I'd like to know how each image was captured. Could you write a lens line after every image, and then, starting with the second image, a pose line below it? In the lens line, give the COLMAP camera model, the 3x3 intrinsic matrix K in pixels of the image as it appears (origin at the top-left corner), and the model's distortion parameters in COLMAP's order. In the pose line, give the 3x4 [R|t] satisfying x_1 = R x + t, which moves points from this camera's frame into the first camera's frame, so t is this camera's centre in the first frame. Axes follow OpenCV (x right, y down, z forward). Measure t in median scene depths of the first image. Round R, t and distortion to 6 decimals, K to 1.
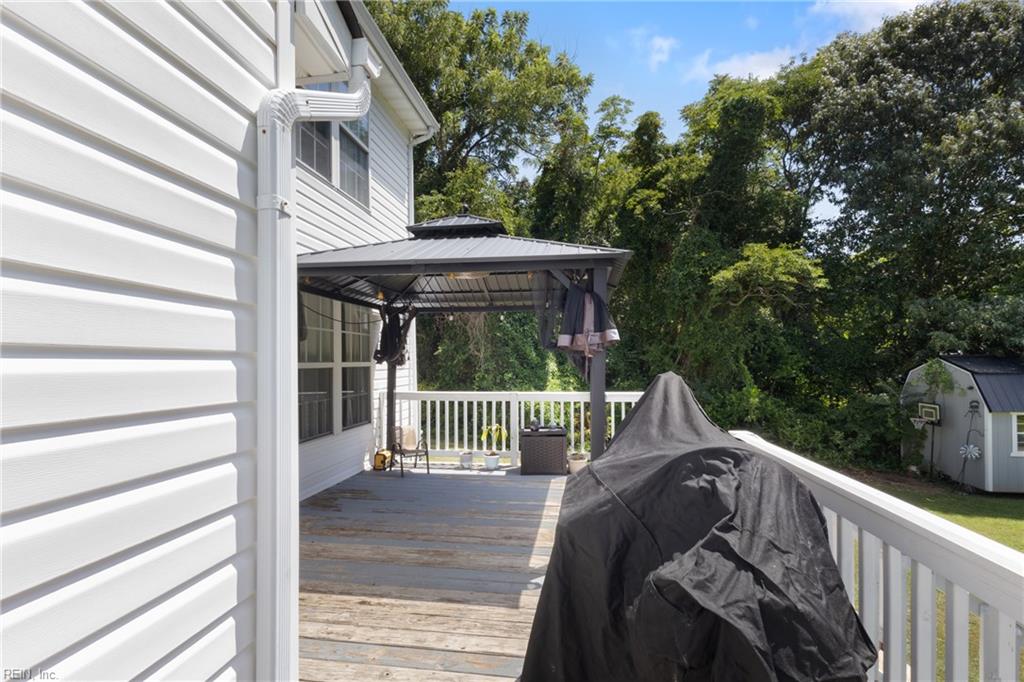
lens RADIAL K [[489.1, 0, 509.4], [0, 489.1, 367.2], [0, 0, 1]] dist [-0.009883, -0.000102]
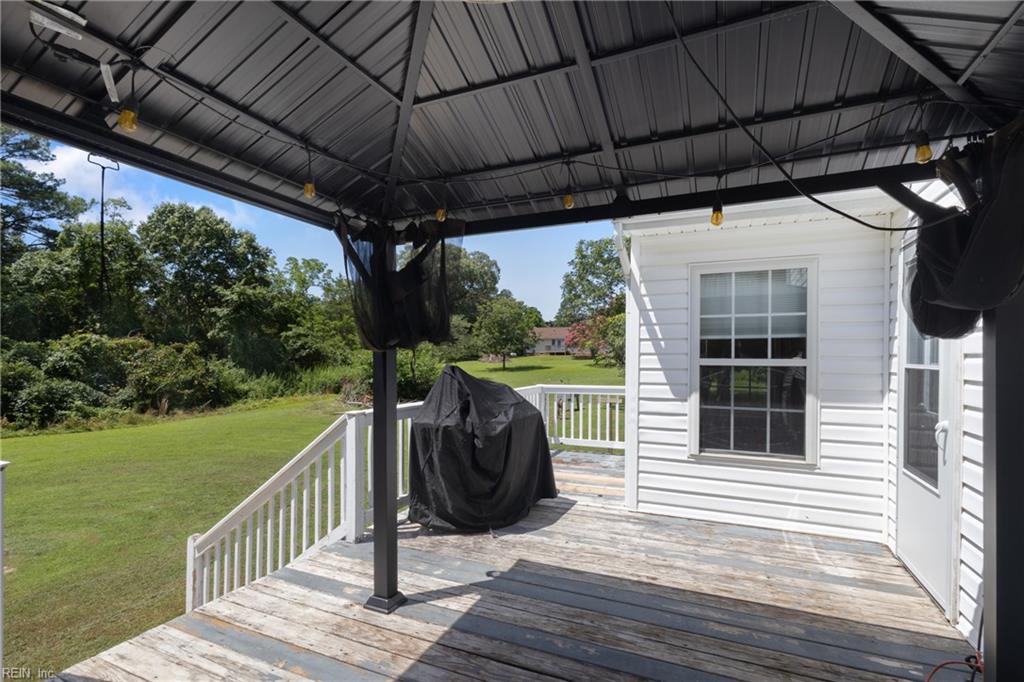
lens RADIAL K [[489.1, 0, 509.4], [0, 489.1, 367.2], [0, 0, 1]] dist [-0.009883, -0.000102]
pose [[-0.965193, -0.000248, 0.261539, -0.267058], [0.005259, 0.999779, 0.020355, -0.015427], [-0.261486, 0.021021, -0.964978, 2.086205]]
